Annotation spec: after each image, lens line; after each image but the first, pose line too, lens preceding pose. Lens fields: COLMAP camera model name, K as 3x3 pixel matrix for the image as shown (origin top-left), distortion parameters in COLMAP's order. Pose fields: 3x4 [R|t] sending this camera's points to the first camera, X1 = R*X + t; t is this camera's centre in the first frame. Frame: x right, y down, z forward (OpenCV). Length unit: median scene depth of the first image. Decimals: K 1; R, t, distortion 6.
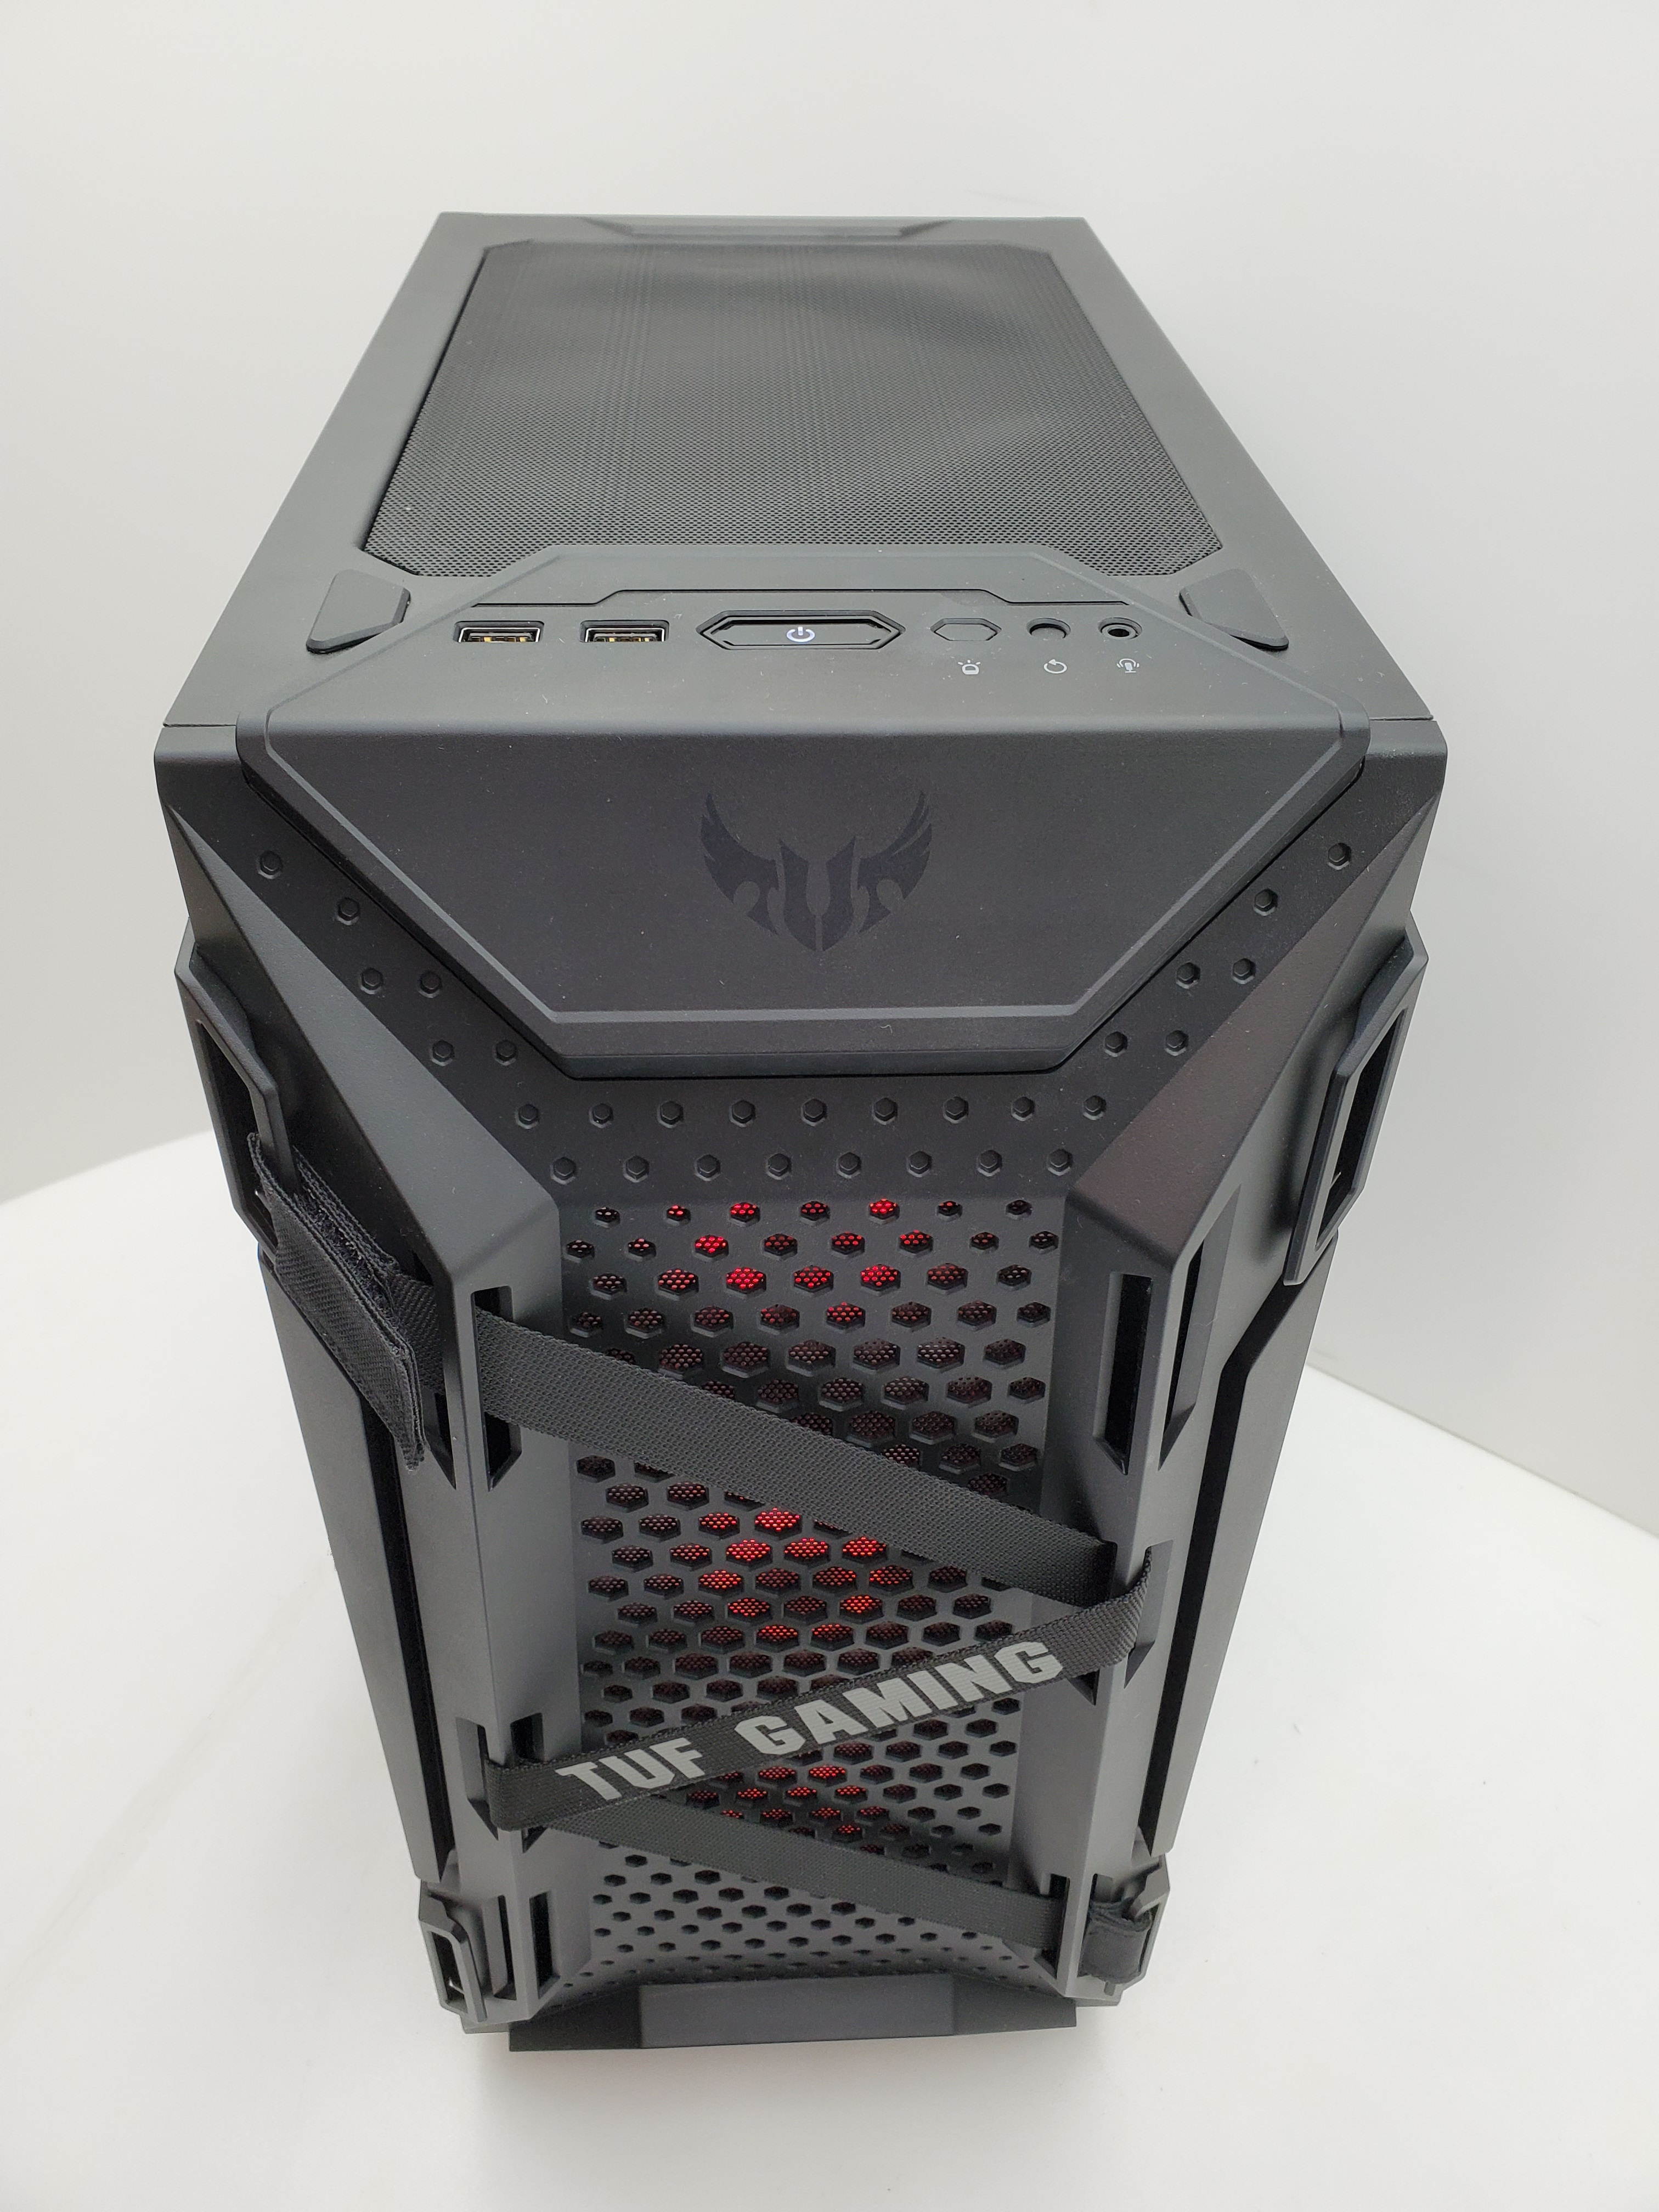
lens RADIAL K [[1762.9, 0, 829.5], [0, 1762.9, 1106.0], [0, 0, 1]] dist [-0.007699, -0.009847]
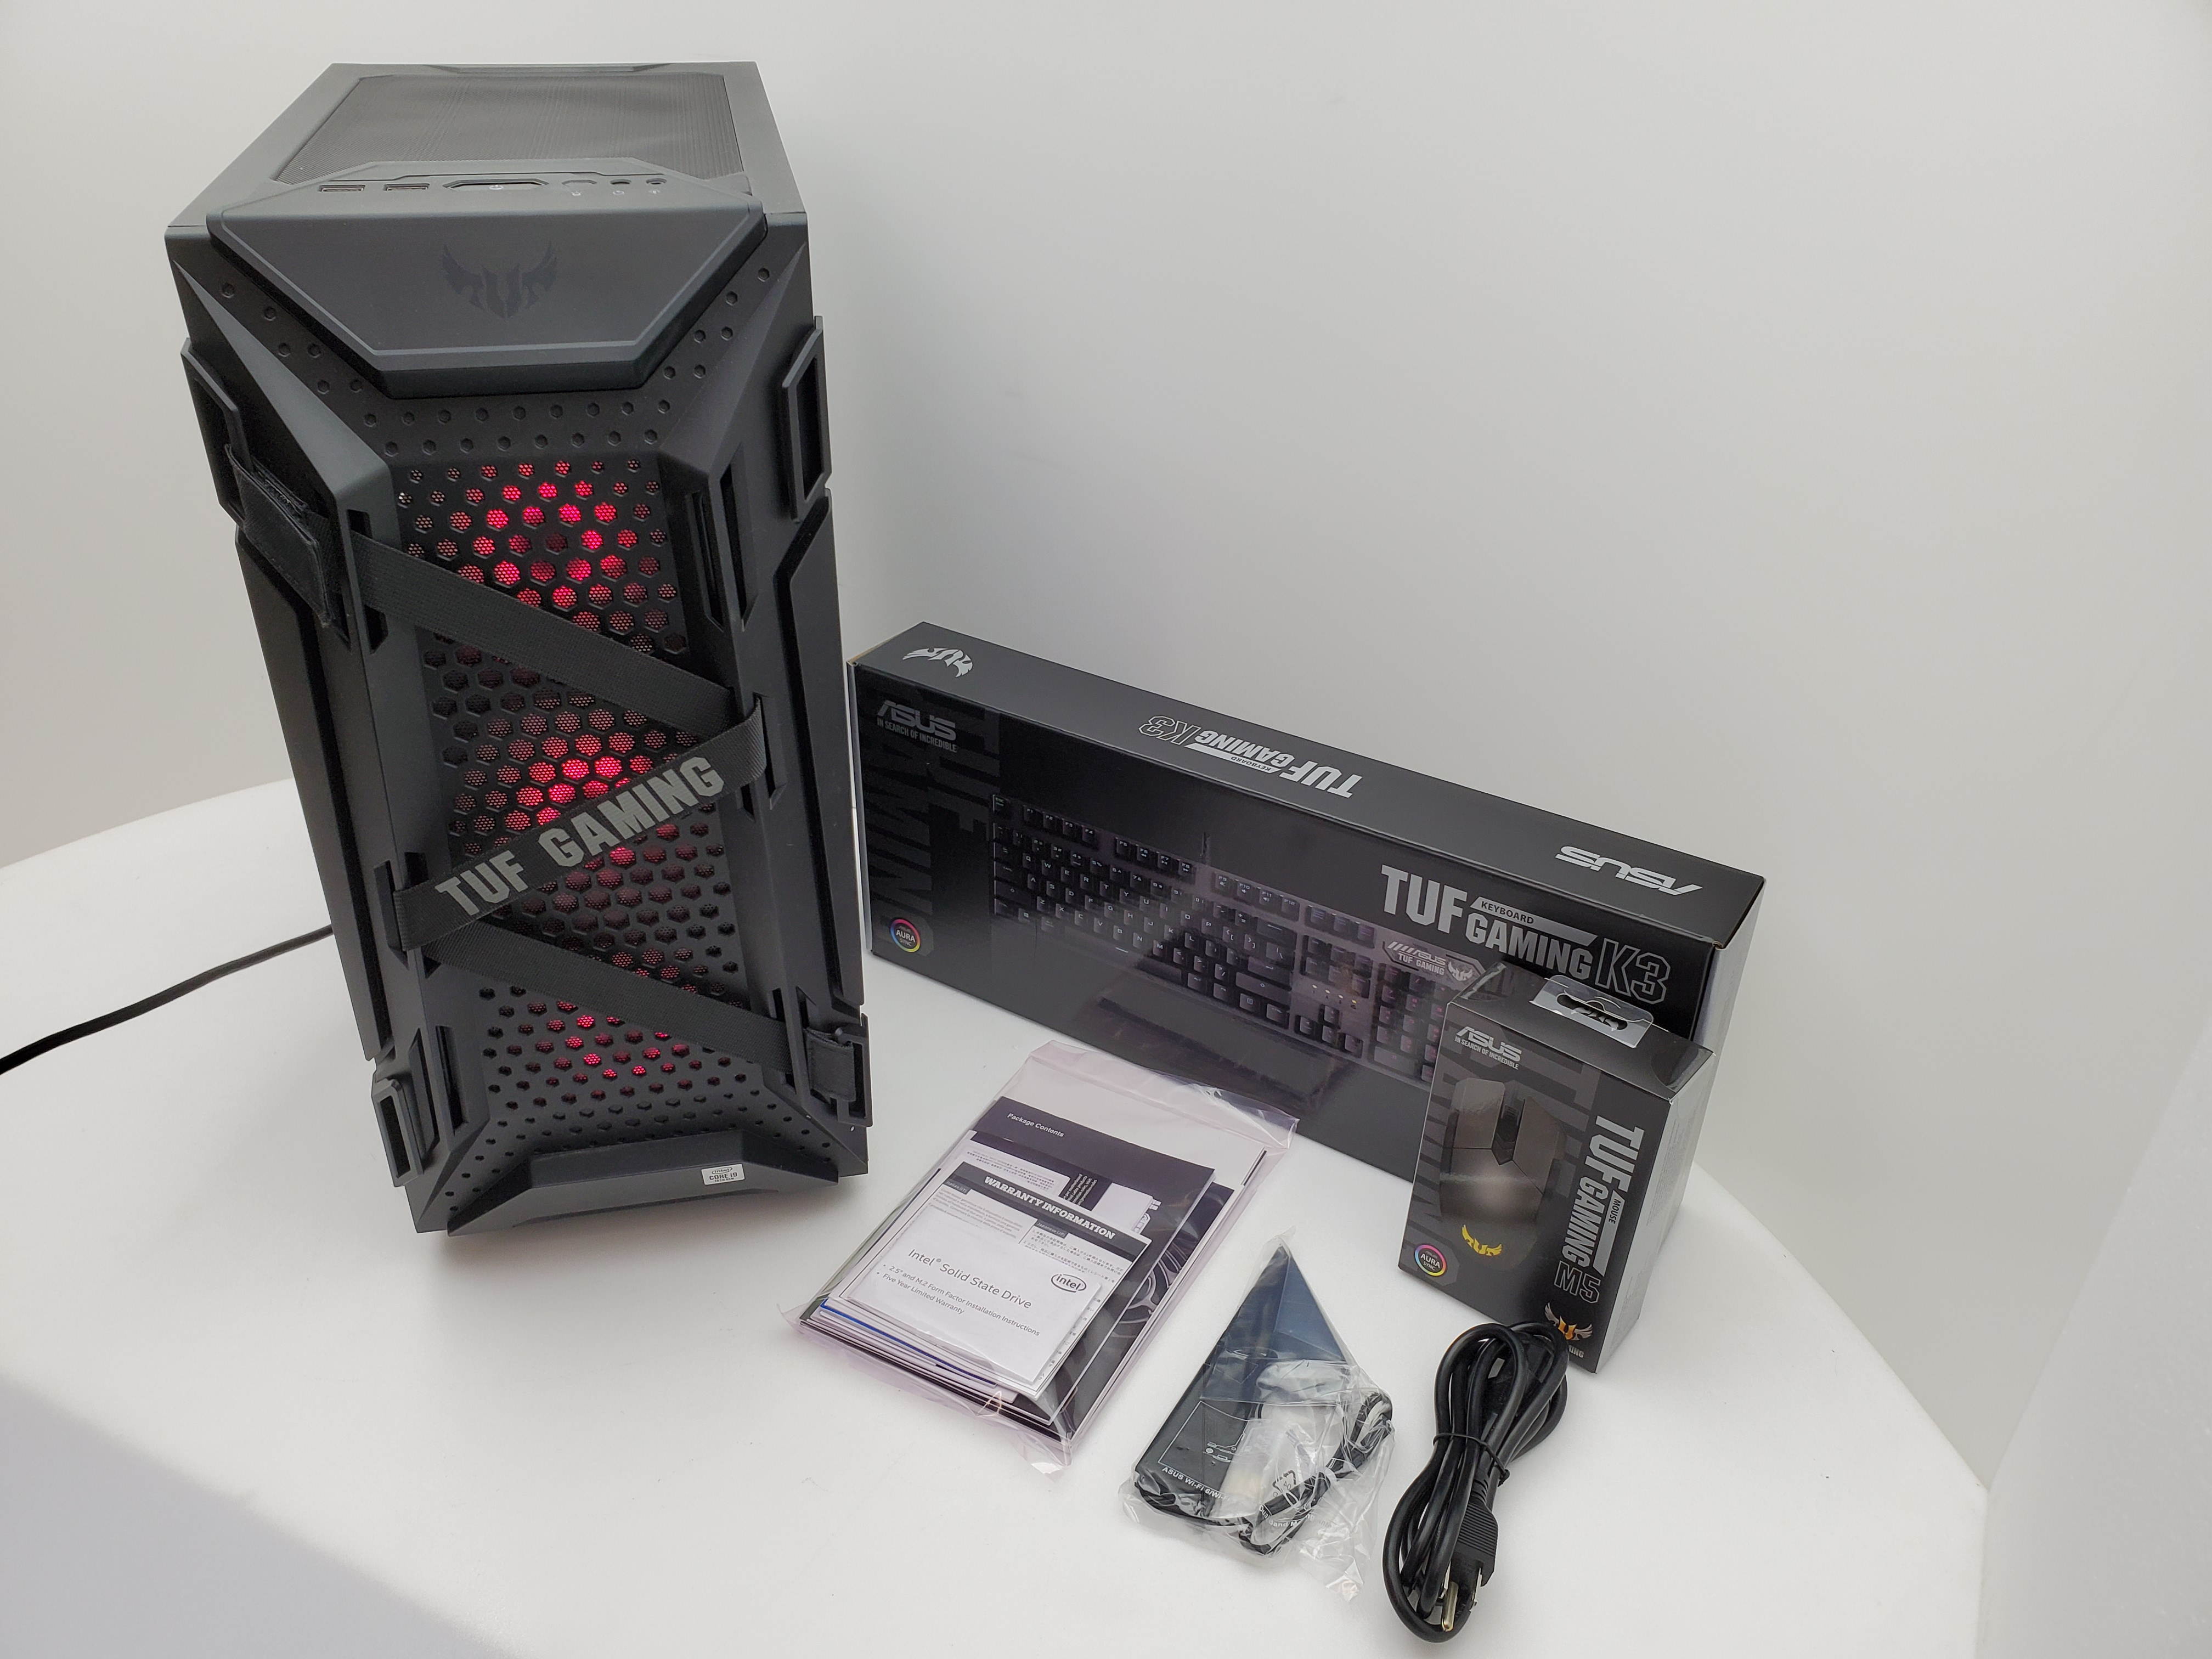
lens RADIAL K [[1762.9, 0, 1146.0], [0, 1762.9, 841.5], [0, 0, 1]] dist [-0.007699, -0.009847]
pose [[0.983122, -0.086040, 0.161459, 0.259113], [0.104975, 0.988073, -0.112657, 0.622815], [-0.149840, 0.127704, 0.980428, -0.805799]]
